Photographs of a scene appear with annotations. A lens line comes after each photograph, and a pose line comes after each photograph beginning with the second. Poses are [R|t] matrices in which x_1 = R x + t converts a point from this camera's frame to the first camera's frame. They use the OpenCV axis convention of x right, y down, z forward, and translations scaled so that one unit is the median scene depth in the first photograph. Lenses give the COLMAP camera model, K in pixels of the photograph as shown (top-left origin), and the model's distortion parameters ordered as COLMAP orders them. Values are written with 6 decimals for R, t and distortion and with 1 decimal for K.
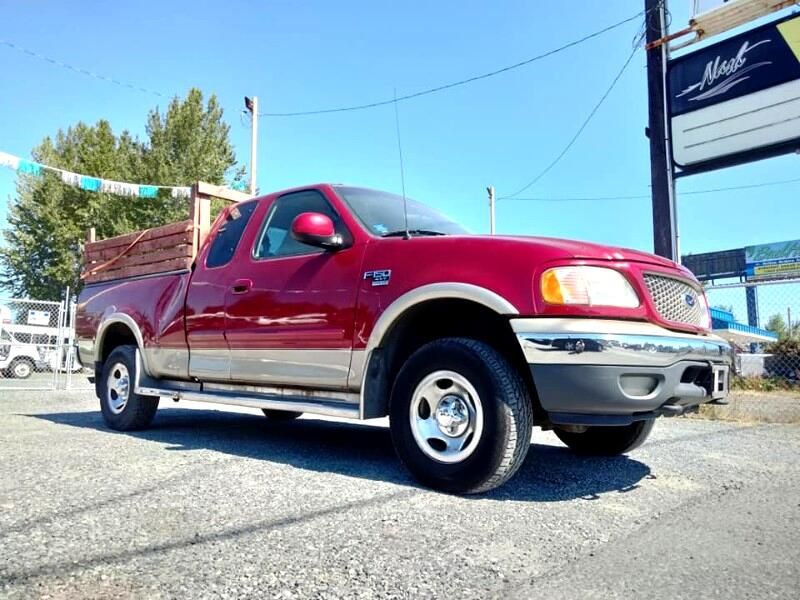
lens RADIAL K [[602.9, 0, 398.2], [0, 602.9, 297.6], [0, 0, 1]] dist [0.016588, 0.008393]
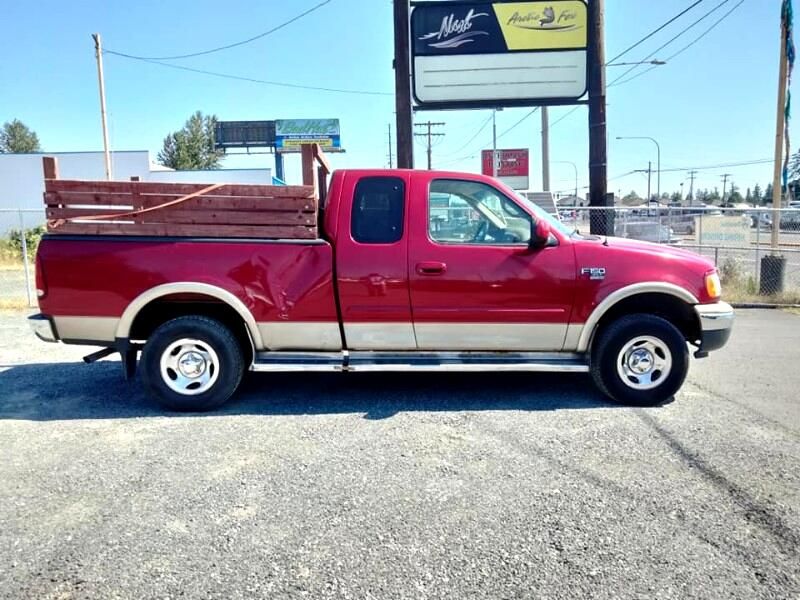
lens RADIAL K [[602.9, 0, 392.8], [0, 602.9, 304.9], [0, 0, 1]] dist [0.016588, 0.008393]
pose [[0.699283, -0.113428, 0.705789, -0.499524], [-0.070018, 0.971715, 0.225537, -0.090179], [-0.711408, -0.207132, 0.671562, 0.134082]]
